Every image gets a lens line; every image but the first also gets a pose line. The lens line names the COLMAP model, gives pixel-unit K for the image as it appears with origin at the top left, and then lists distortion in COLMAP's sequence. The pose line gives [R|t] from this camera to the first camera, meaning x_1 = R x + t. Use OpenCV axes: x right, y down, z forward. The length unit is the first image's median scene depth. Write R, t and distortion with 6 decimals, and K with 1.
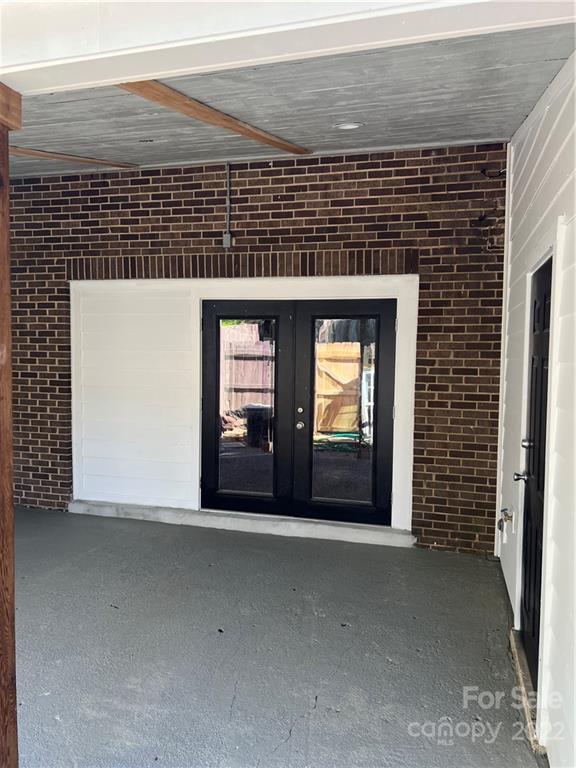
lens RADIAL K [[569.7, 0, 288.0], [0, 569.7, 384.0], [0, 0, 1]] dist [0.089140, -0.156346]
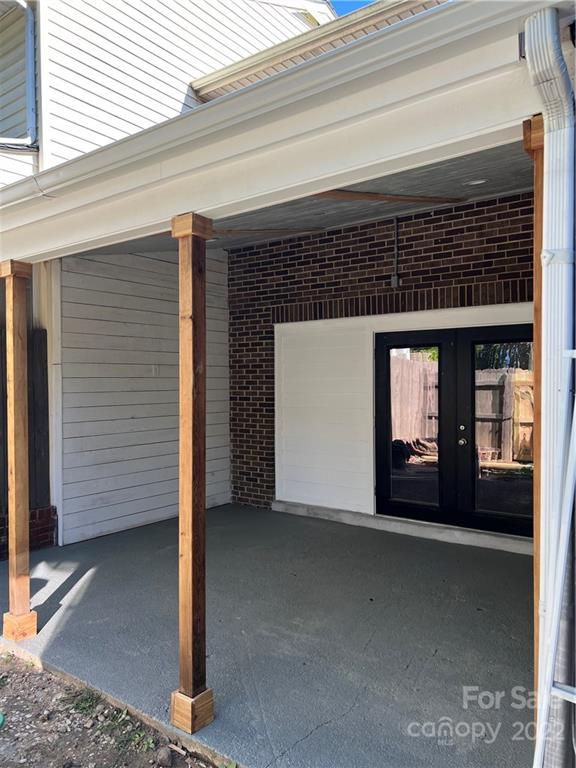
lens RADIAL K [[569.7, 0, 288.0], [0, 569.7, 384.0], [0, 0, 1]] dist [0.089140, -0.156346]
pose [[0.929720, -0.016456, -0.367899, 0.112652], [-0.006441, 0.998122, -0.060923, 0.029650], [0.368211, 0.059011, 0.927868, -0.147946]]
